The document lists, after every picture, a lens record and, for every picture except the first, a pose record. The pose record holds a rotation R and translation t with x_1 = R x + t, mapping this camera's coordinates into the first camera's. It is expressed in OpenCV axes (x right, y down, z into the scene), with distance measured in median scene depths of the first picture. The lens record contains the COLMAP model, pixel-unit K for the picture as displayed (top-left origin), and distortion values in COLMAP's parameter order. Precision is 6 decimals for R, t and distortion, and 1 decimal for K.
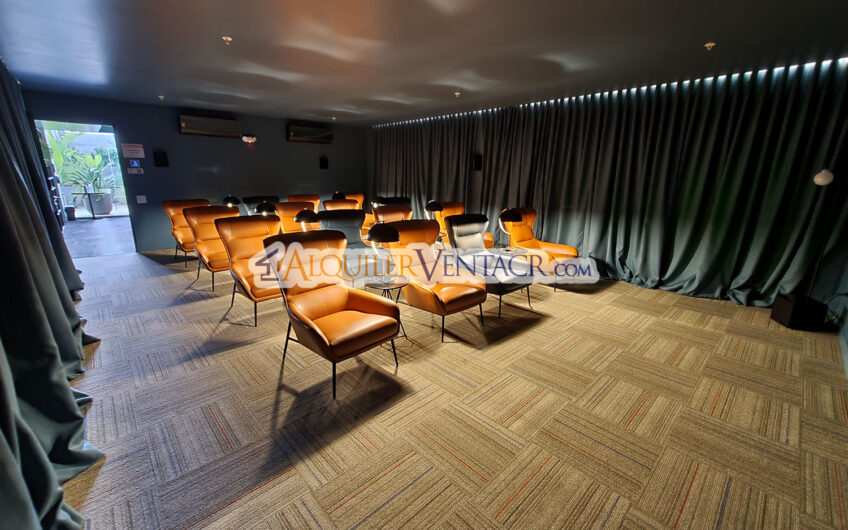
lens RADIAL K [[346.1, 0, 415.9], [0, 346.1, 263.9], [0, 0, 1]] dist [-0.003231, -0.000287]
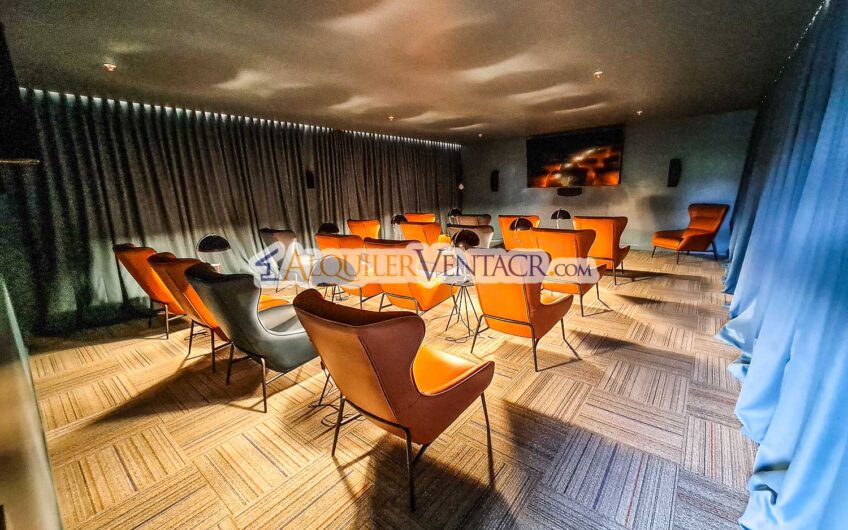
lens RADIAL K [[346.1, 0, 415.9], [0, 346.1, 263.9], [0, 0, 1]] dist [-0.003231, -0.000287]
pose [[-0.115453, -0.221371, 0.968331, -1.284867], [0.279562, 0.928203, 0.245529, -0.366490], [-0.953161, 0.299056, -0.045277, 1.326857]]
